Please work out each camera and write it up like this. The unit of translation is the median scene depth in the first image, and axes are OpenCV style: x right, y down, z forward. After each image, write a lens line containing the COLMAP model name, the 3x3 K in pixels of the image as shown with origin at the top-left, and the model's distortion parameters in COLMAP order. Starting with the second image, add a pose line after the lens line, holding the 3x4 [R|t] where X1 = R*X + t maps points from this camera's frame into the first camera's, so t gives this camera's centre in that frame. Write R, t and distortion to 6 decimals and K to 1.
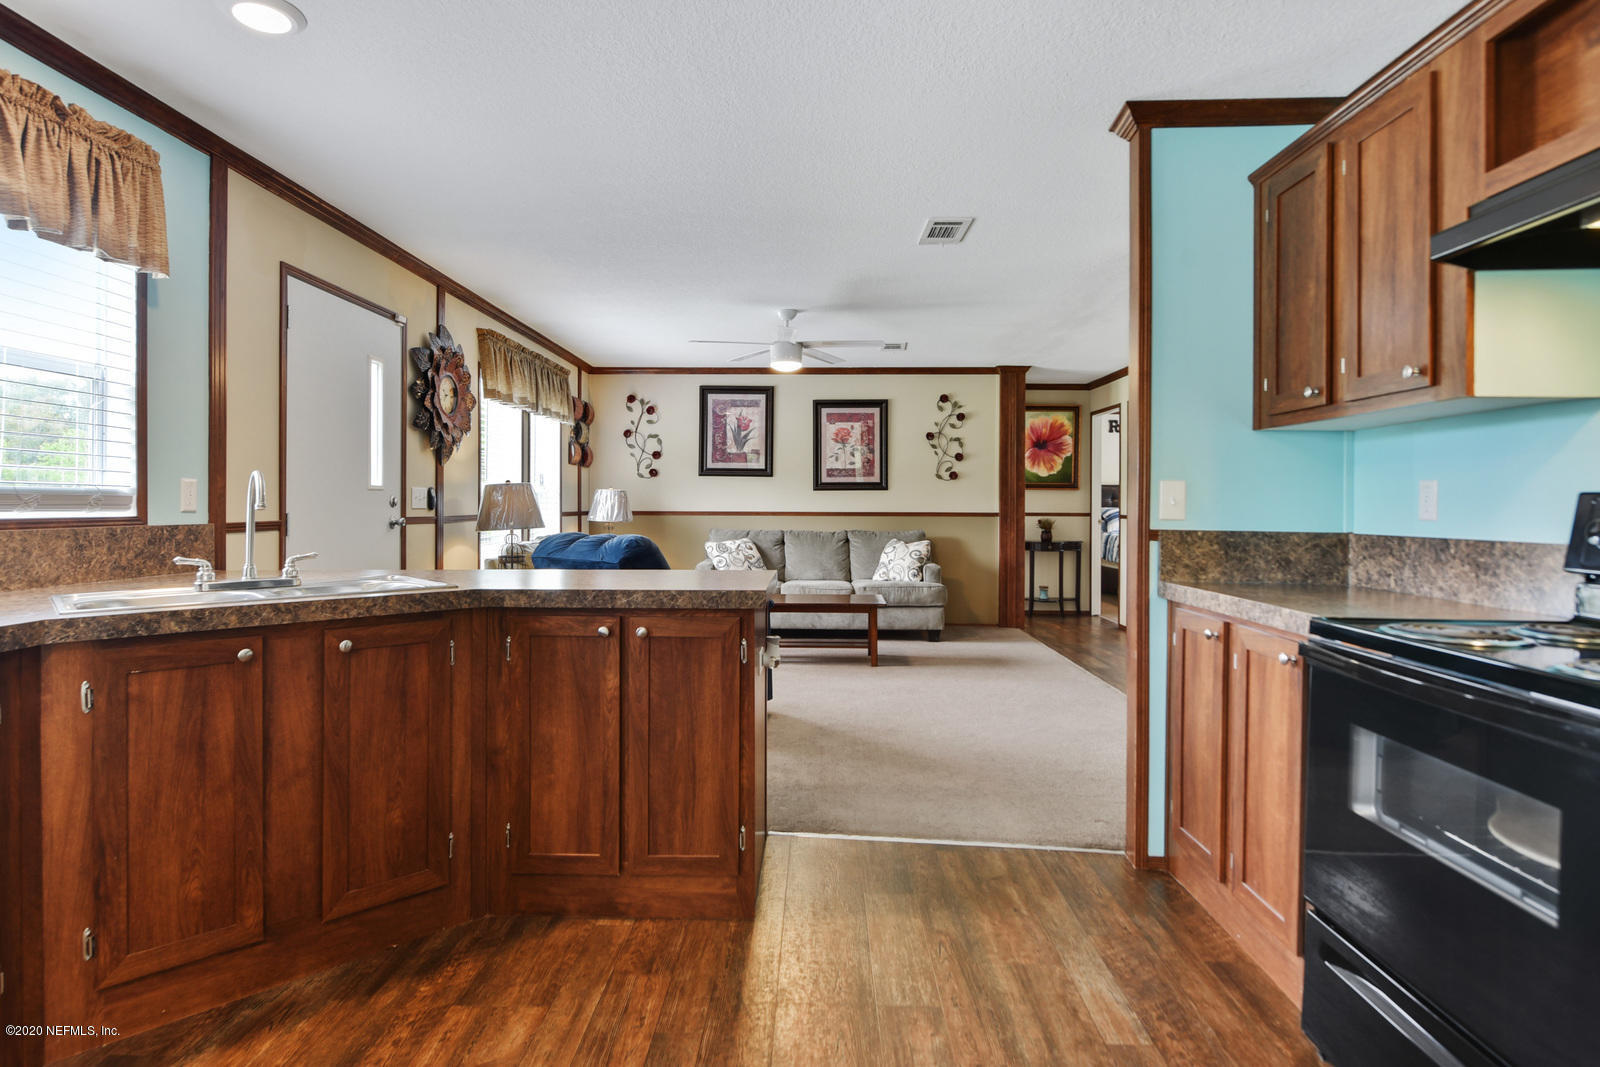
lens RADIAL K [[832.4, 0, 795.1], [0, 832.4, 499.6], [0, 0, 1]] dist [-0.002543, -0.001034]
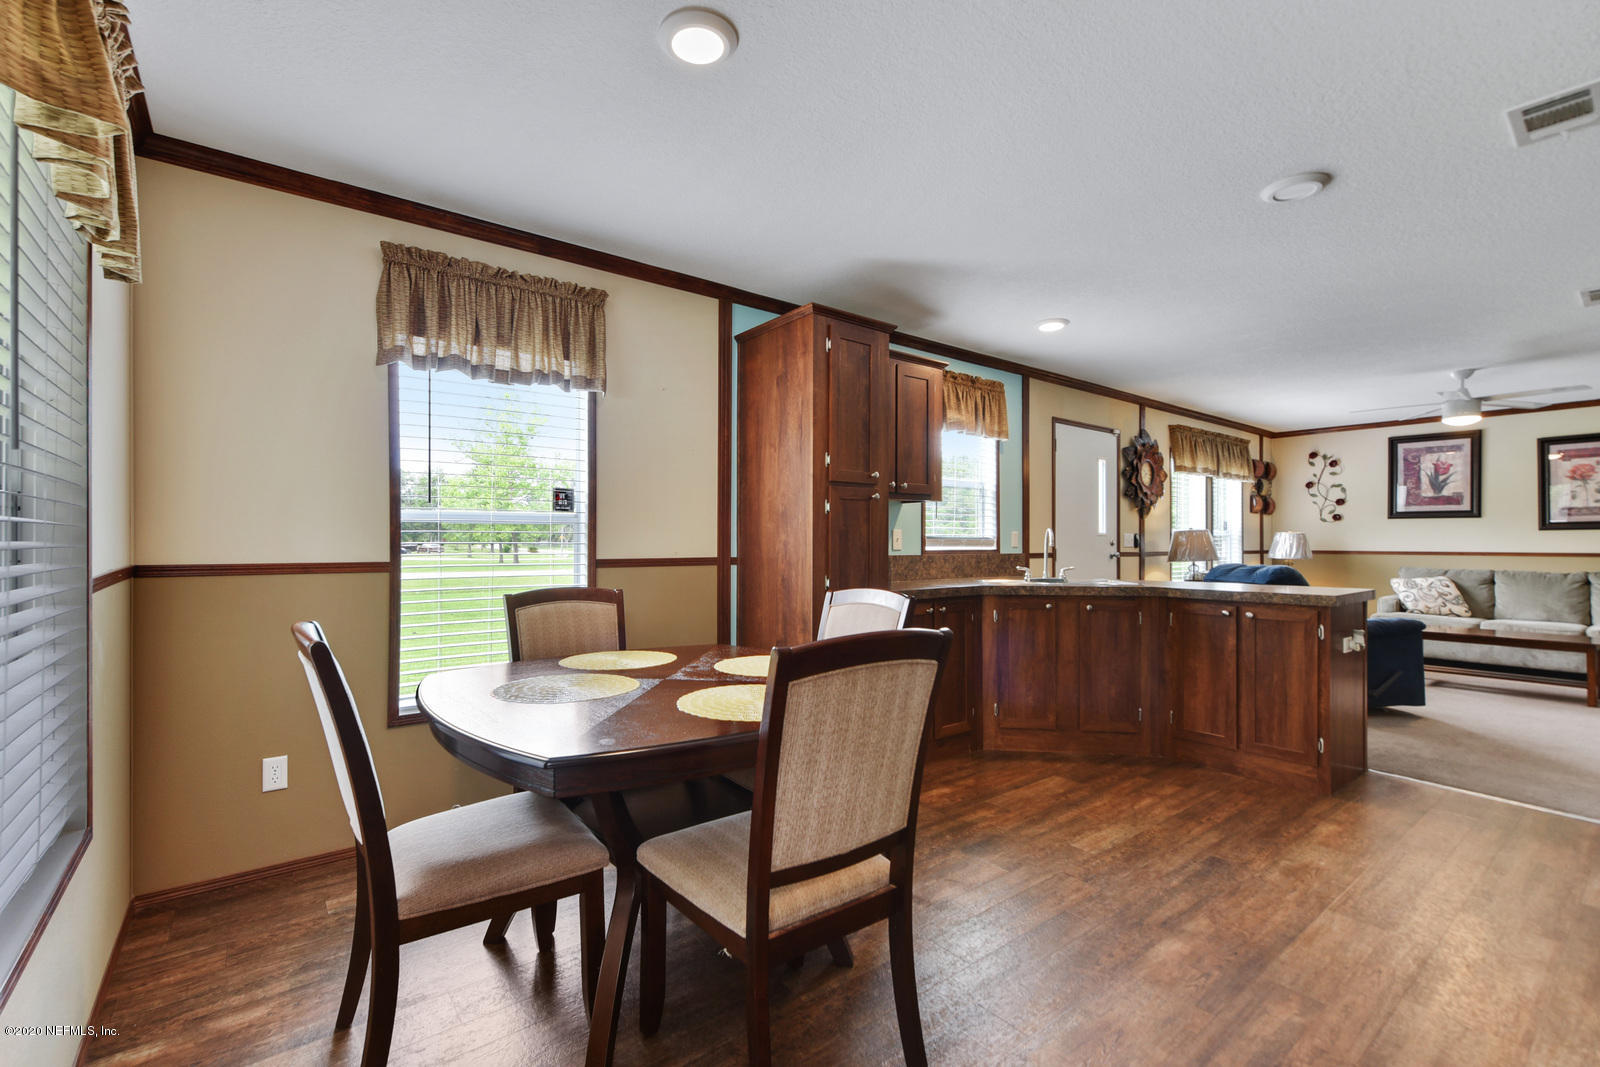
lens RADIAL K [[696.3, 0, 784.4], [0, 696.3, 540.1], [0, 0, 1]] dist [-0.002675, -0.001108]
pose [[0.626176, -0.005474, -0.779663, 0.178381], [0.003672, 0.999985, -0.004072, 0.000694], [0.779673, -0.000313, 0.626186, -0.357042]]
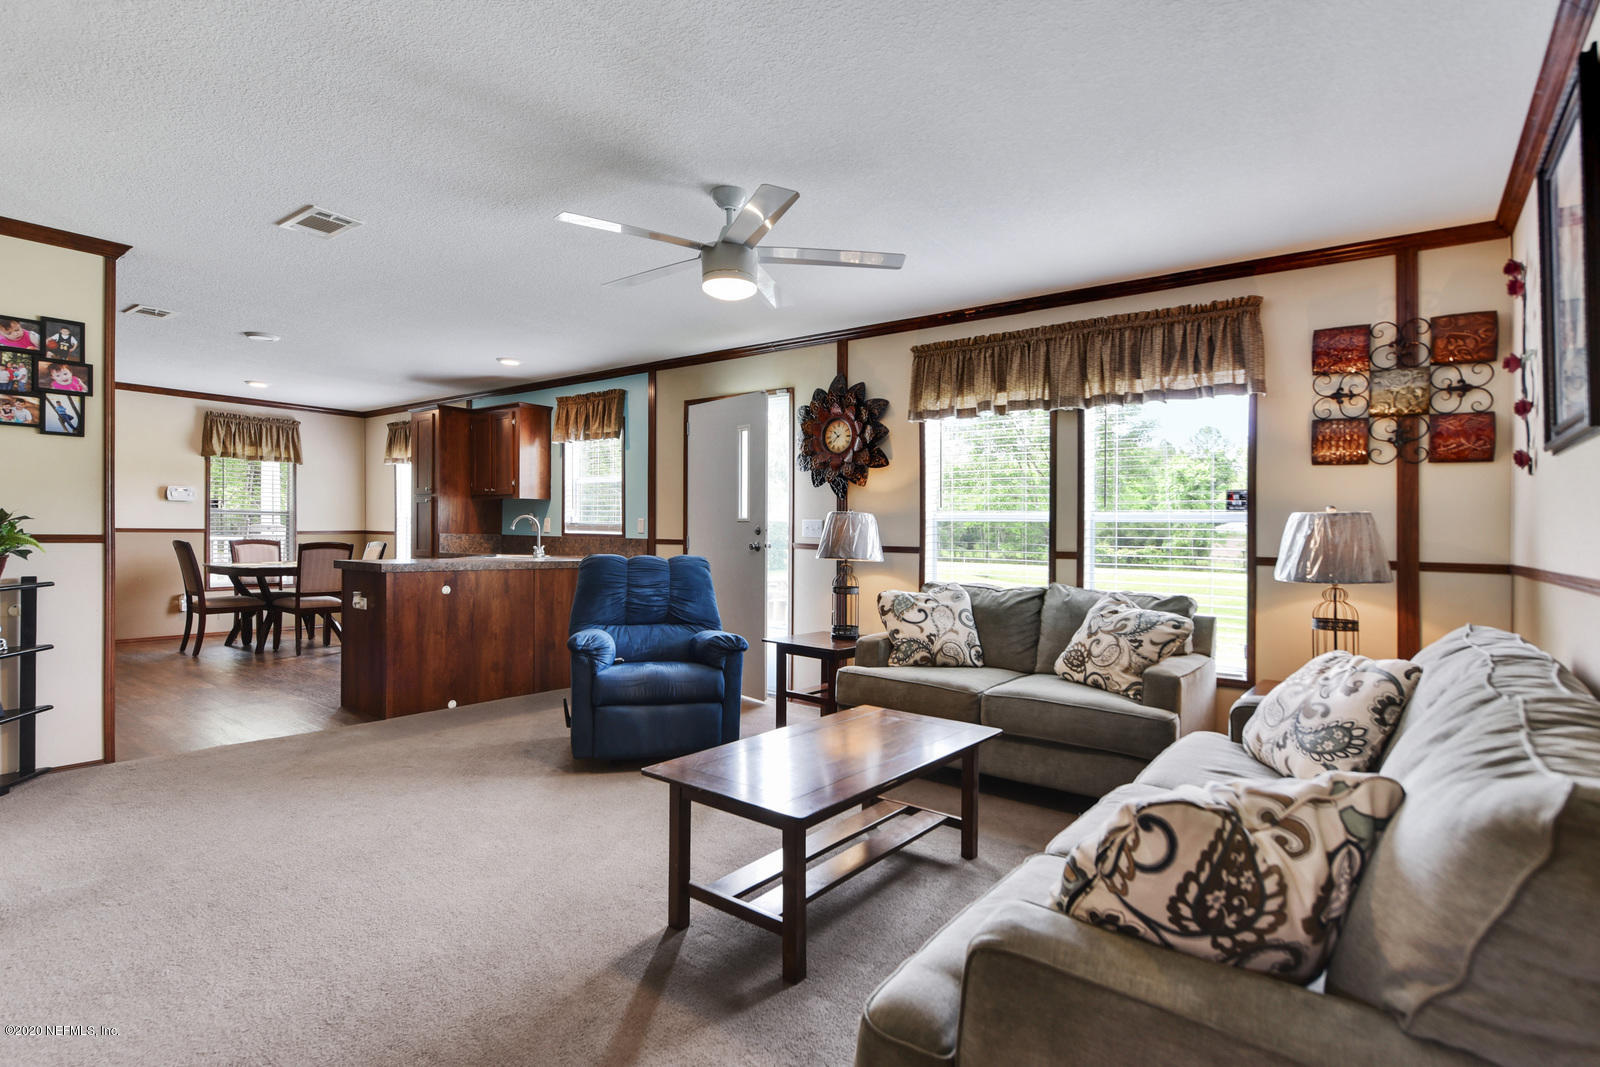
lens RADIAL K [[779.8, 0, 789.0], [0, 779.8, 536.8], [0, 0, 1]] dist [-0.004574, -0.000762]
pose [[-0.584731, -0.010212, -0.811163, 0.490450], [-0.018020, 0.999838, 0.000402, 0.010586], [0.811027, 0.014852, -0.584820, 1.650610]]
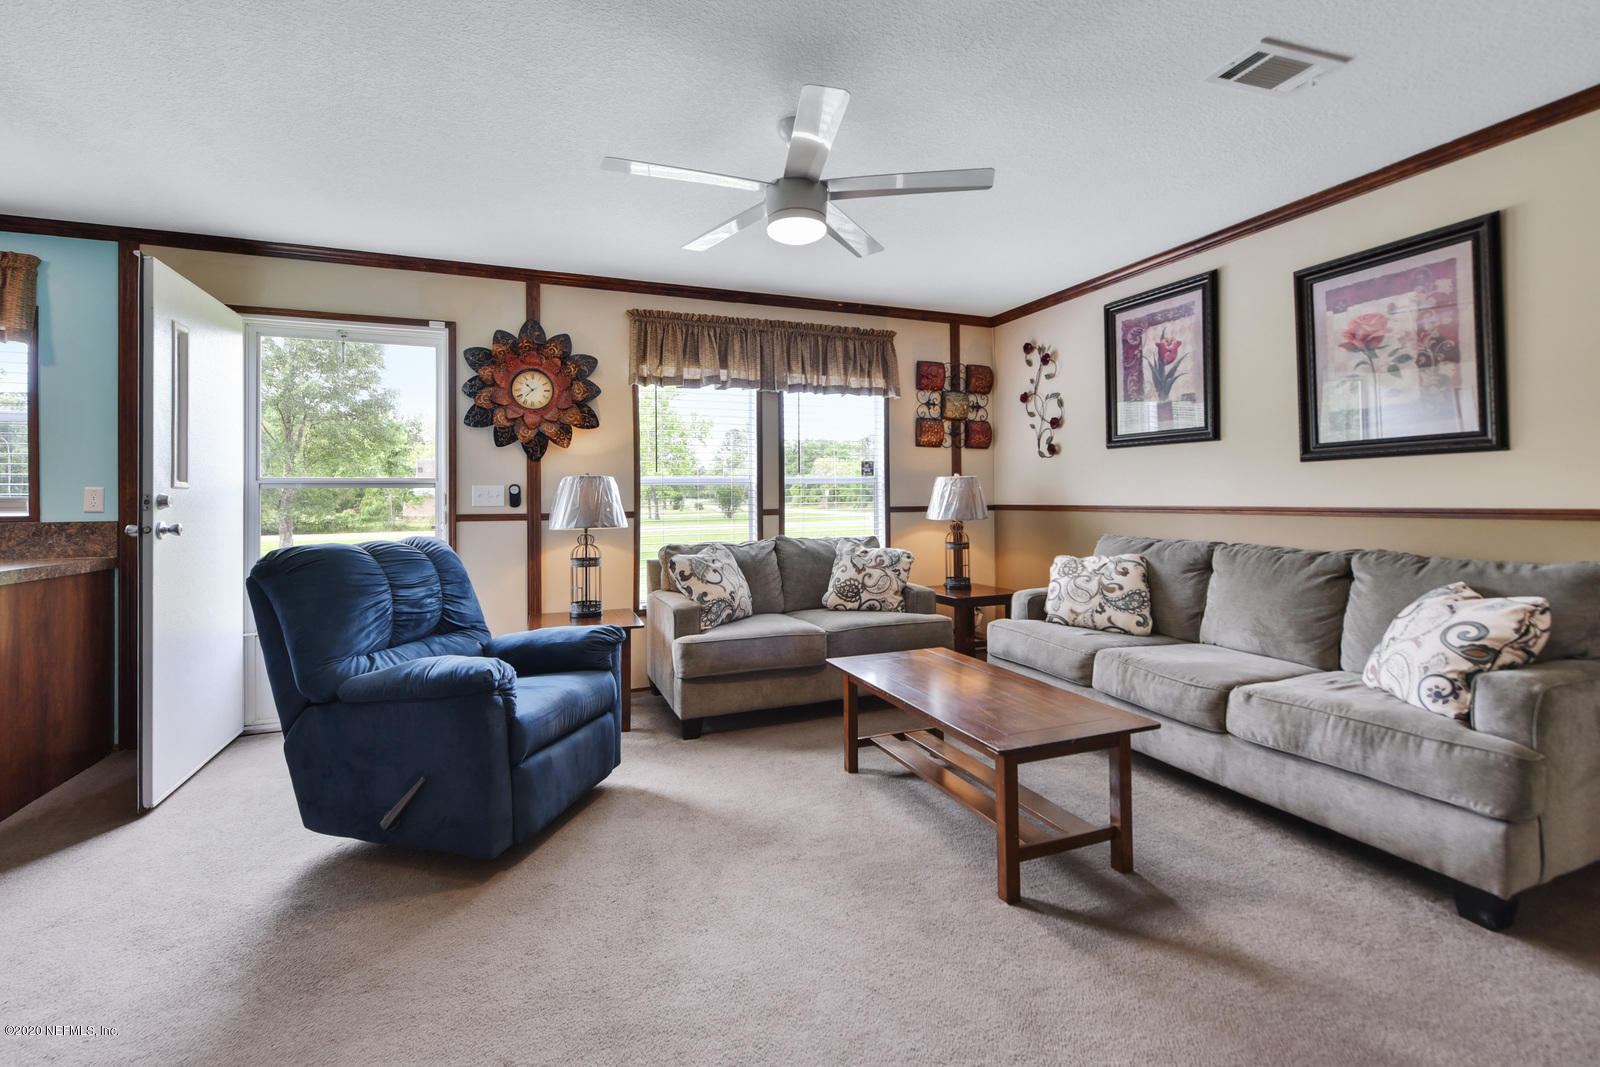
lens RADIAL K [[696.6, 0, 794.3], [0, 696.6, 489.9], [0, 0, 1]] dist [0.002350, -0.000041]
pose [[0.396957, -0.019233, -0.917636, 0.476698], [0.017623, 0.999756, -0.013331, 0.008828], [0.917668, -0.010880, 0.397199, 1.010437]]
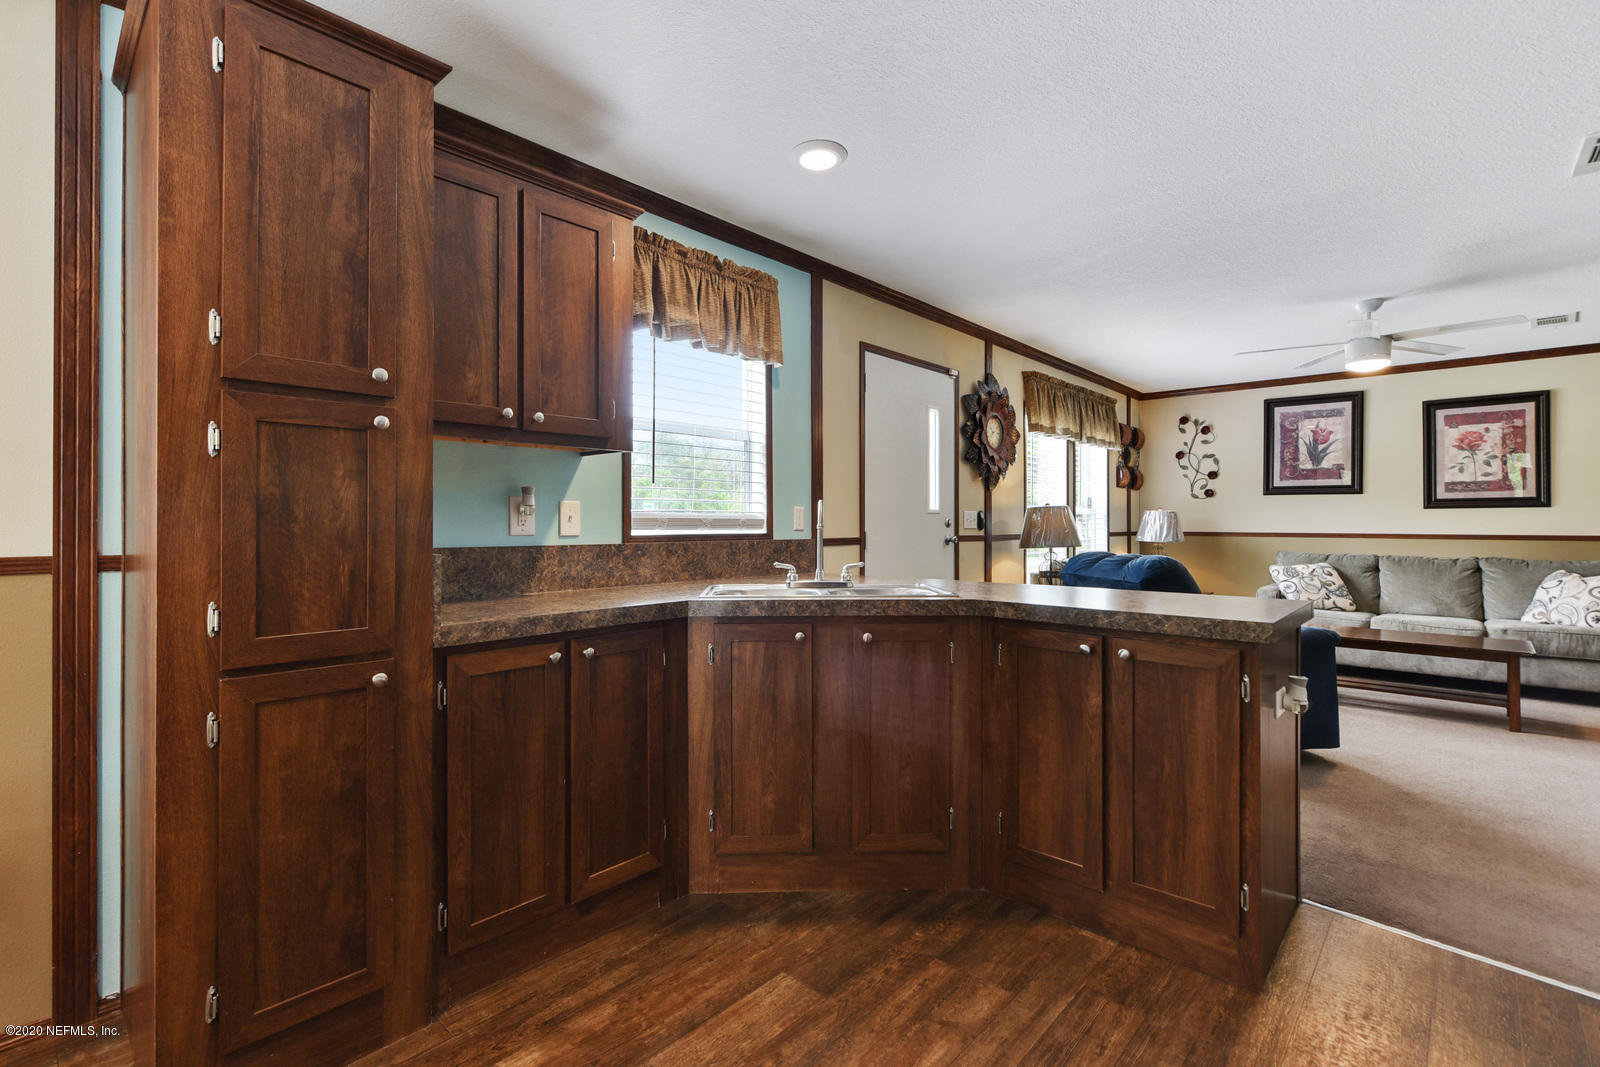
lens RADIAL K [[724.9, 0, 793.4], [0, 724.9, 520.7], [0, 0, 1]] dist [0.001883, -0.000831]
pose [[0.752409, -0.003842, -0.658686, 0.044796], [0.003454, 0.999992, -0.001886, 0.000380], [0.658688, -0.000856, 0.752416, 0.046448]]
